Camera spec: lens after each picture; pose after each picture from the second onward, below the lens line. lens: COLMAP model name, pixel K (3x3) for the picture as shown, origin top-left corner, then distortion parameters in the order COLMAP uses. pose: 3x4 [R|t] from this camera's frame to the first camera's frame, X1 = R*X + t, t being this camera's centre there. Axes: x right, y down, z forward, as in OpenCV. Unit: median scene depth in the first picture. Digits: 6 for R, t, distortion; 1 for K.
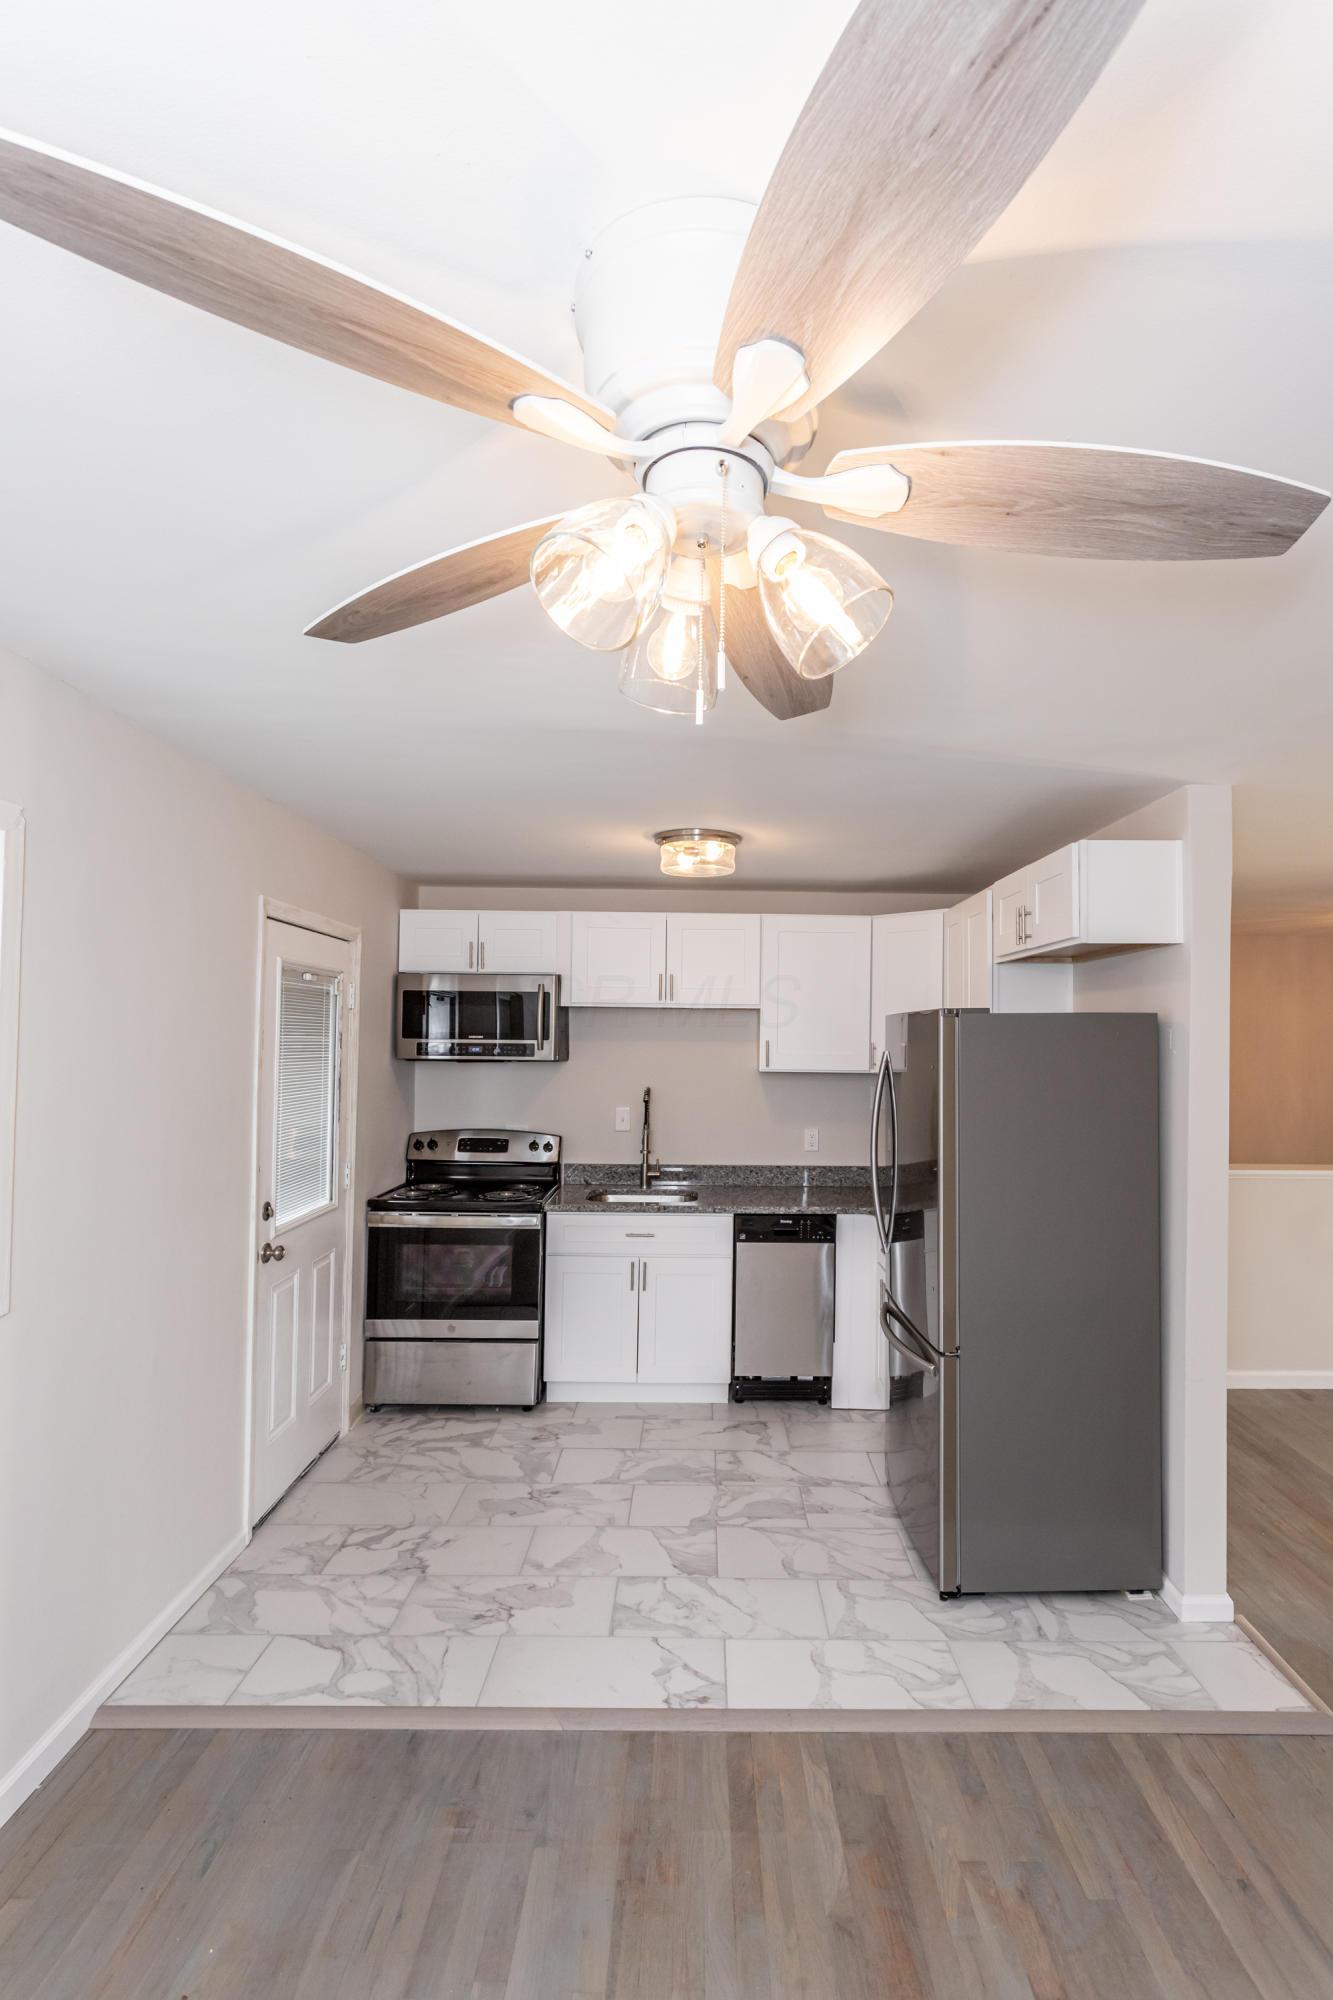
lens RADIAL K [[976.6, 0, 673.6], [0, 976.6, 1014.6], [0, 0, 1]] dist [-0.000195, 0.001508]
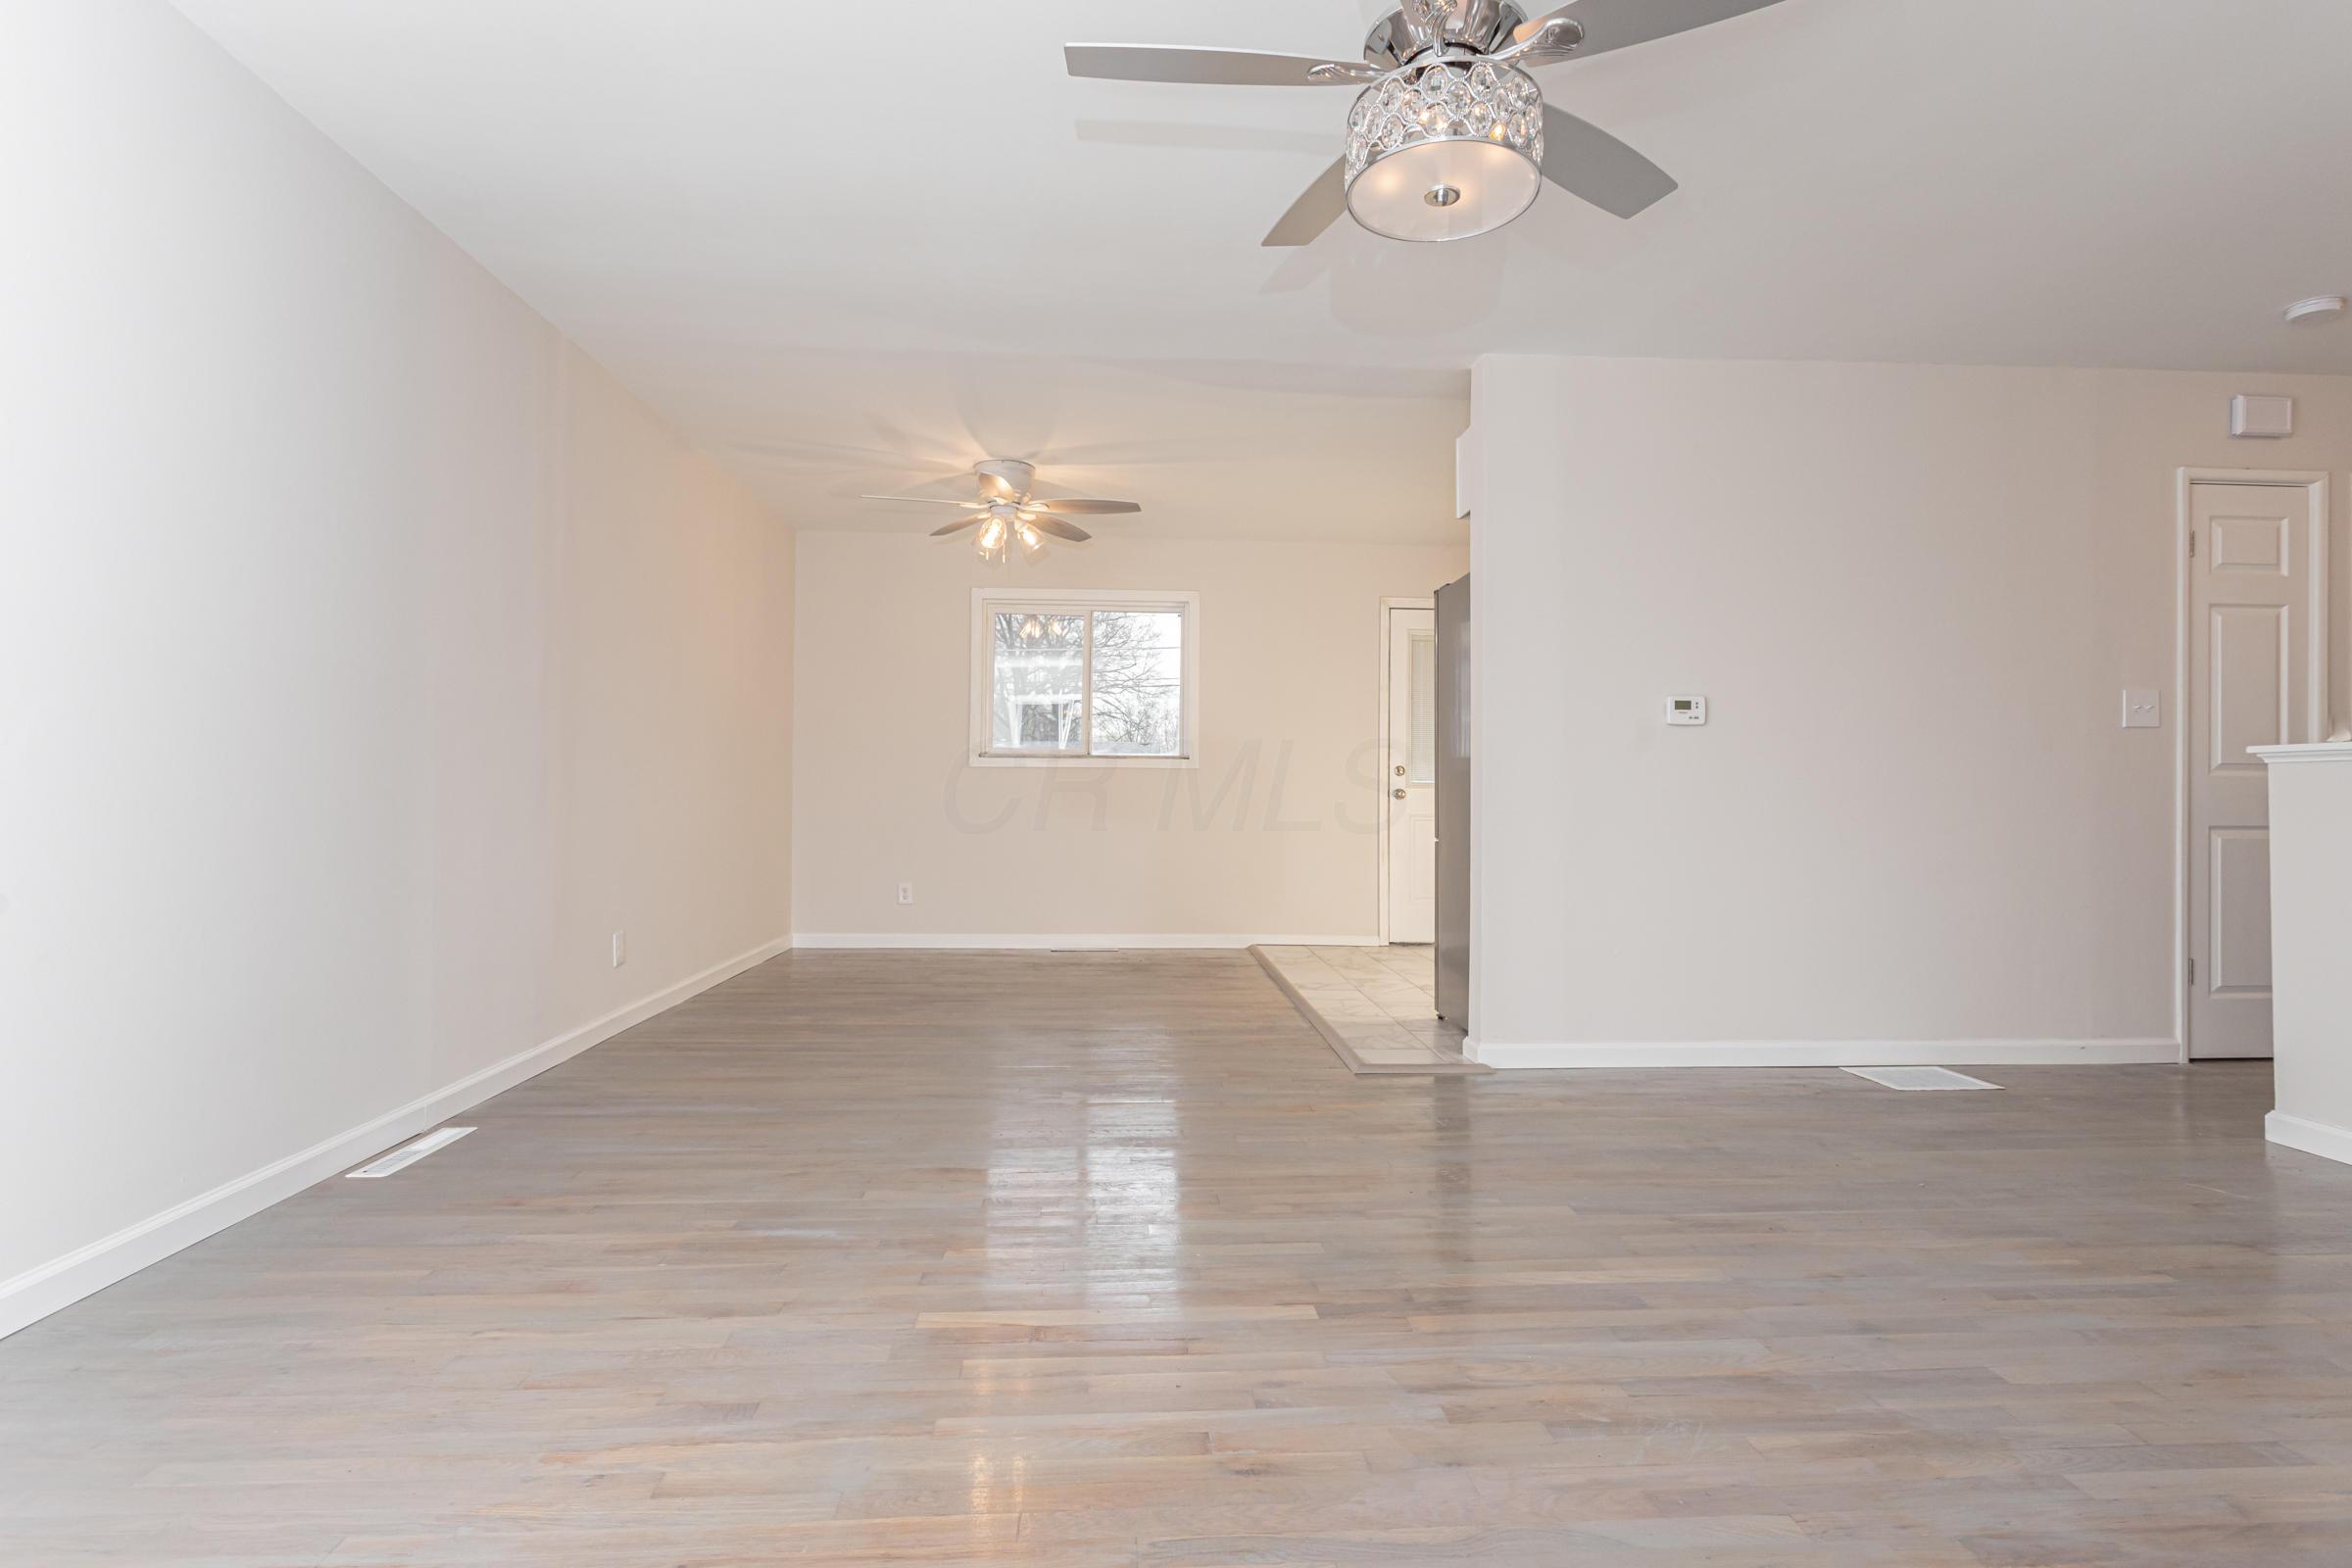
lens RADIAL K [[1148.5, 0, 1145.2], [0, 1148.5, 794.2], [0, 0, 1]] dist [-0.000195, 0.001508]
pose [[-0.000199, -0.016155, -0.999869, 1.710523], [0.006770, 0.999847, -0.016156, 0.274806], [0.999977, -0.006772, -0.000090, 0.527145]]
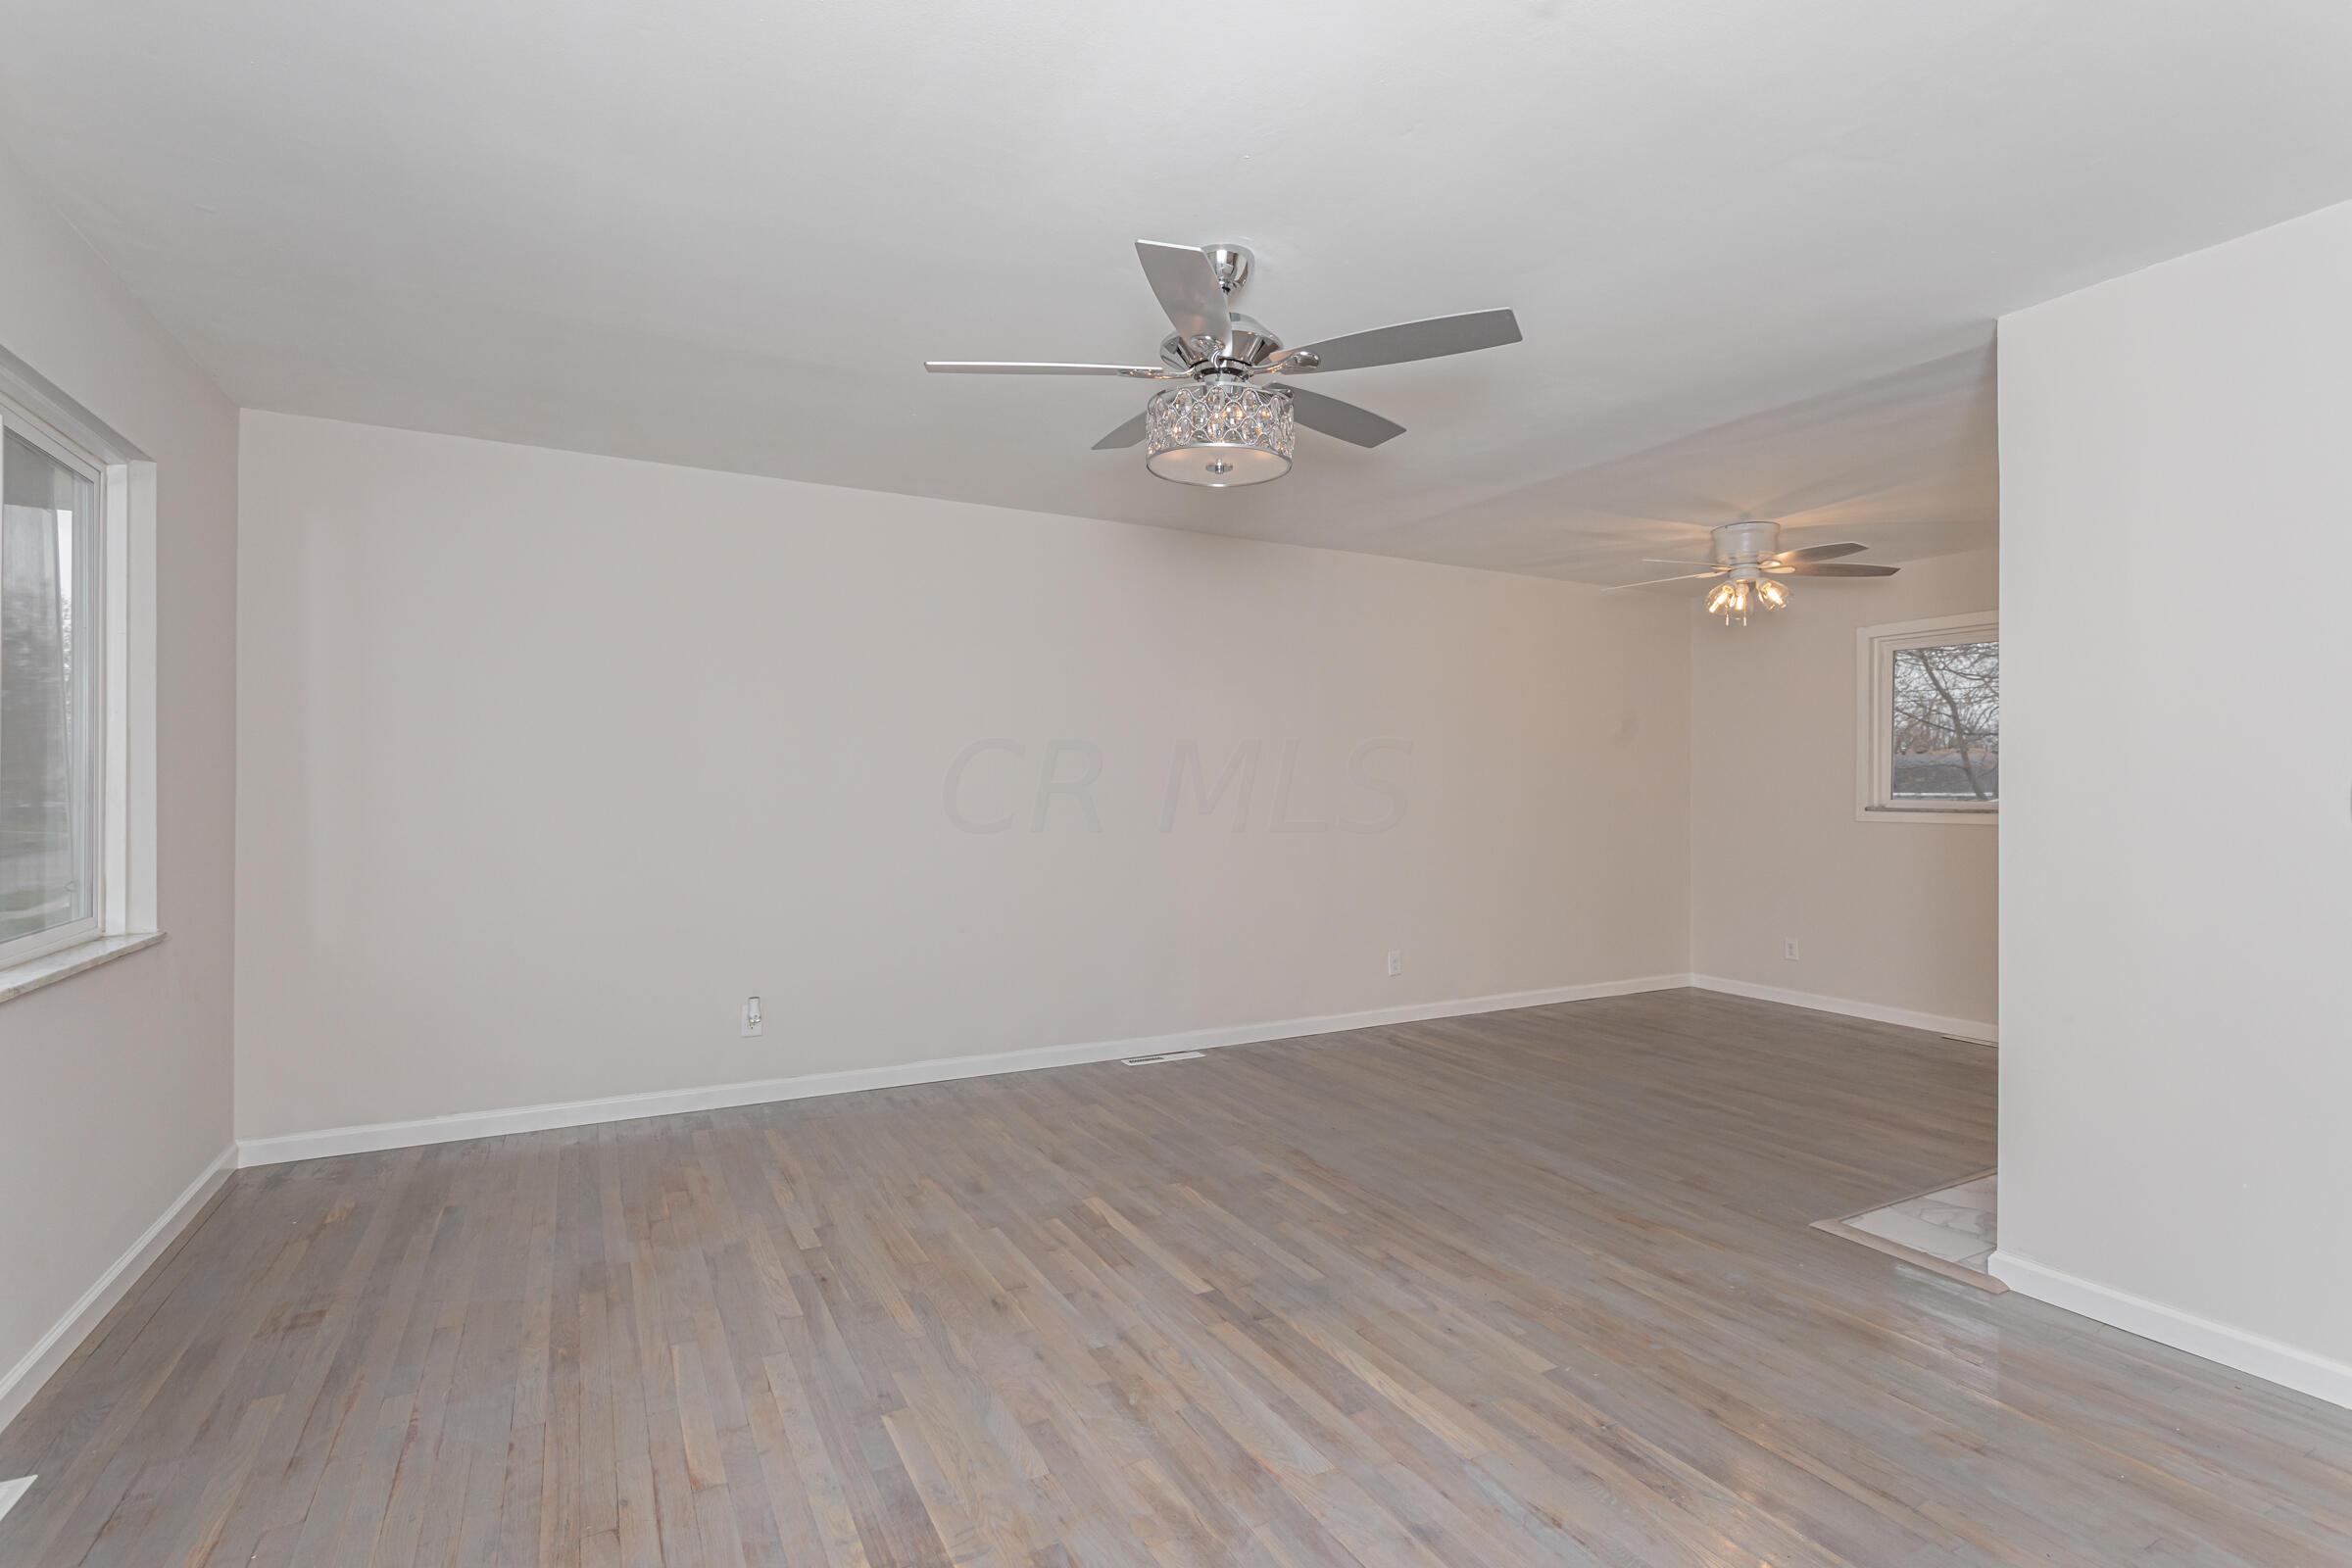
lens RADIAL K [[1078.1, 0, 1157.8], [0, 1078.1, 789.5], [0, 0, 1]] dist [-0.002356, 0.000925]
pose [[-0.907784, -0.016271, -0.419121, 1.450072], [-0.008154, 0.999743, -0.021151, 0.183050], [0.419358, -0.015783, -0.907684, 1.374970]]
